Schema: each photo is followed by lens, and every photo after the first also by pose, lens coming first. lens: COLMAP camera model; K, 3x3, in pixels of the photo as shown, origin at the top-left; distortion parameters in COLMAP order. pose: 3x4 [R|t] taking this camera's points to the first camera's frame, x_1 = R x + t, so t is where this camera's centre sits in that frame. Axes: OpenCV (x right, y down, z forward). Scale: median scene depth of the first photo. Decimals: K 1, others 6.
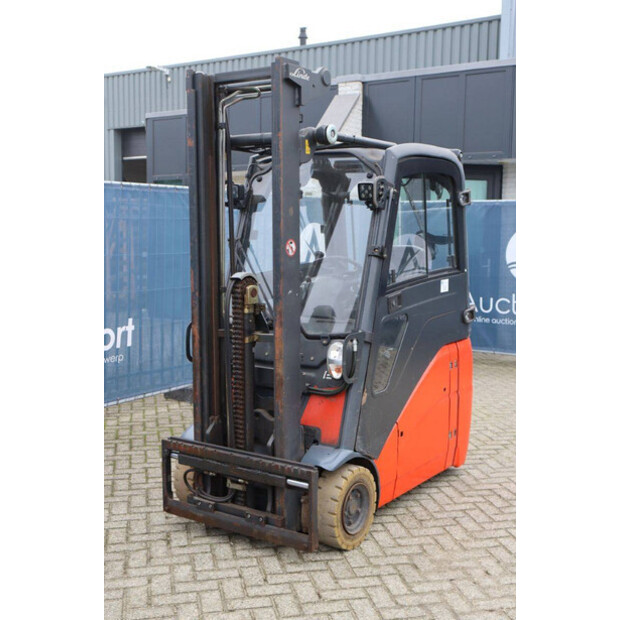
lens RADIAL K [[784.8, 0, 310.0], [0, 784.8, 310.0], [0, 0, 1]] dist [0.021166, 0.018617]
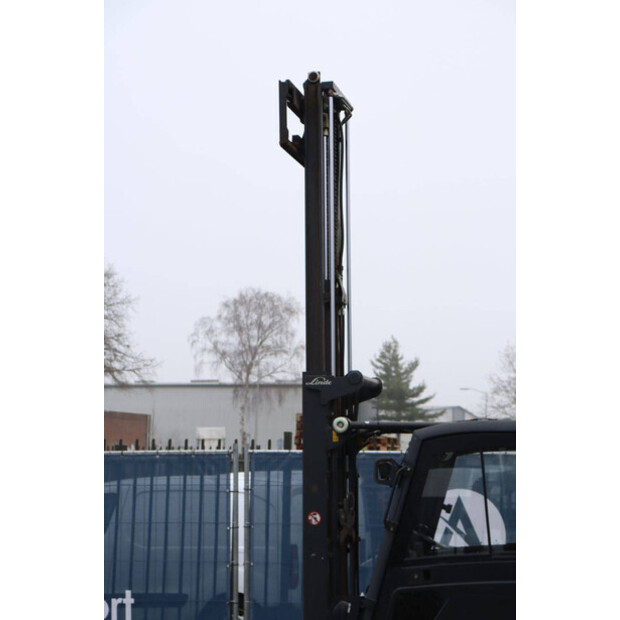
lens RADIAL K [[1399.4, 0, 310.0], [0, 1399.4, 310.0], [0, 0, 1]] dist [0.359020, 0.524230]
pose [[0.347431, -0.109960, -0.931236, 1.943837], [-0.101273, 0.982892, -0.153843, -0.054339], [0.932221, 0.147759, 0.330351, 0.187880]]
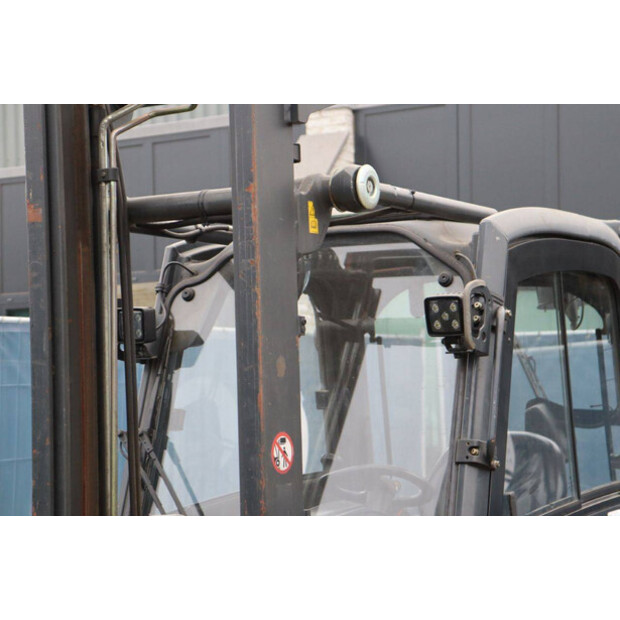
lens RADIAL K [[1450.4, 0, 310.0], [0, 1450.4, 310.0], [0, 0, 1]] dist [0.438483, 0.008194]
pose [[0.998212, -0.025613, 0.053999, -0.046019], [0.033765, 0.987194, -0.155913, -0.030288], [-0.049314, 0.157457, 0.986294, 0.203928]]
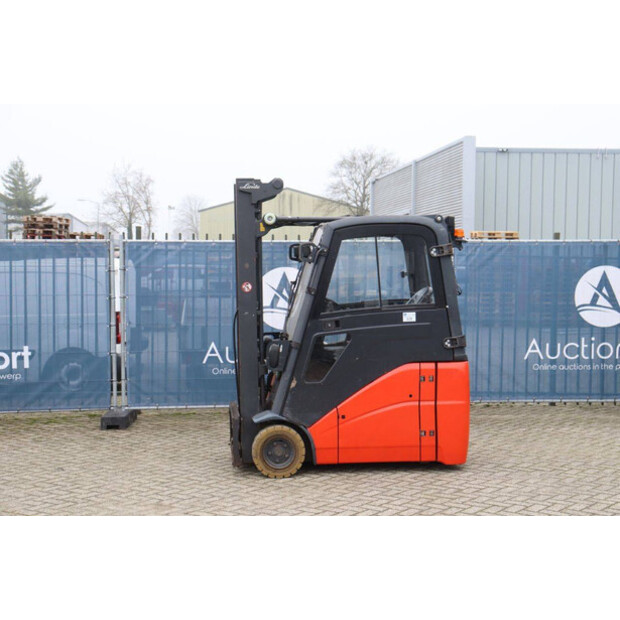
lens RADIAL K [[1030.8, 0, 312.4], [0, 1030.8, 310.4], [0, 0, 1]] dist [0.240604, -0.044653]
pose [[0.651716, 0.026479, -0.758001, 1.627570], [-0.071821, 0.997054, -0.026920, 0.019384], [0.755055, 0.071984, 0.651697, -0.316773]]
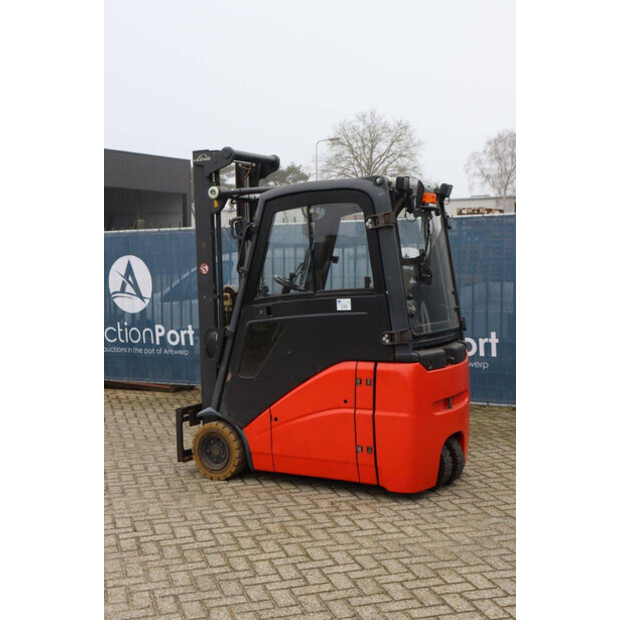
lens RADIAL K [[894.2, 0, 310.0], [0, 894.2, 310.0], [0, 0, 1]] dist [0.065751, 0.047971]
pose [[0.060744, 0.048131, -0.996992, 1.632662], [-0.084411, 0.995506, 0.042916, -0.084755], [0.994578, 0.081550, 0.064534, 1.018630]]
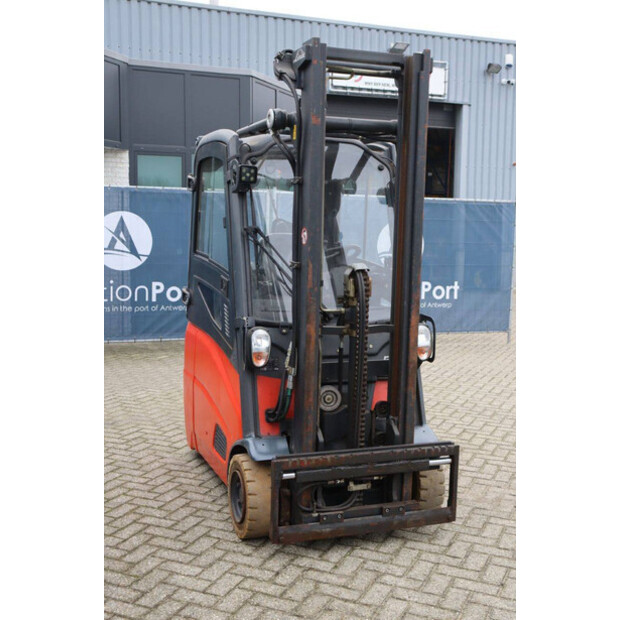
lens RADIAL K [[787.2, 0, 310.0], [0, 787.2, 310.0], [0, 0, 1]] dist [0.020229, 0.047648]
pose [[0.585749, -0.081912, 0.806343, -0.870846], [0.065134, 0.996419, 0.053906, -0.045521], [-0.807871, 0.020945, 0.588987, 0.470171]]
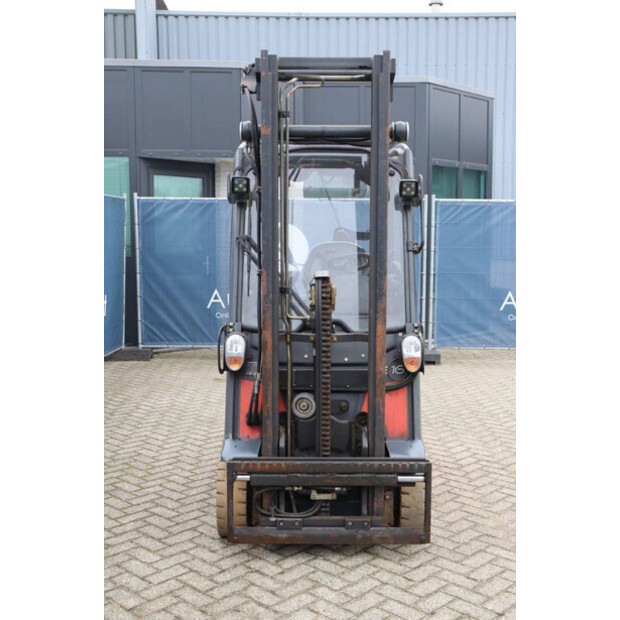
lens RADIAL K [[795.5, 0, 310.0], [0, 795.5, 310.0], [0, 0, 1]] dist [0.014499, 0.095307]
pose [[0.828798, -0.059333, 0.556394, -0.617743], [0.058880, 0.998089, 0.018727, -0.018874], [-0.556442, 0.017240, 0.830708, 0.203313]]
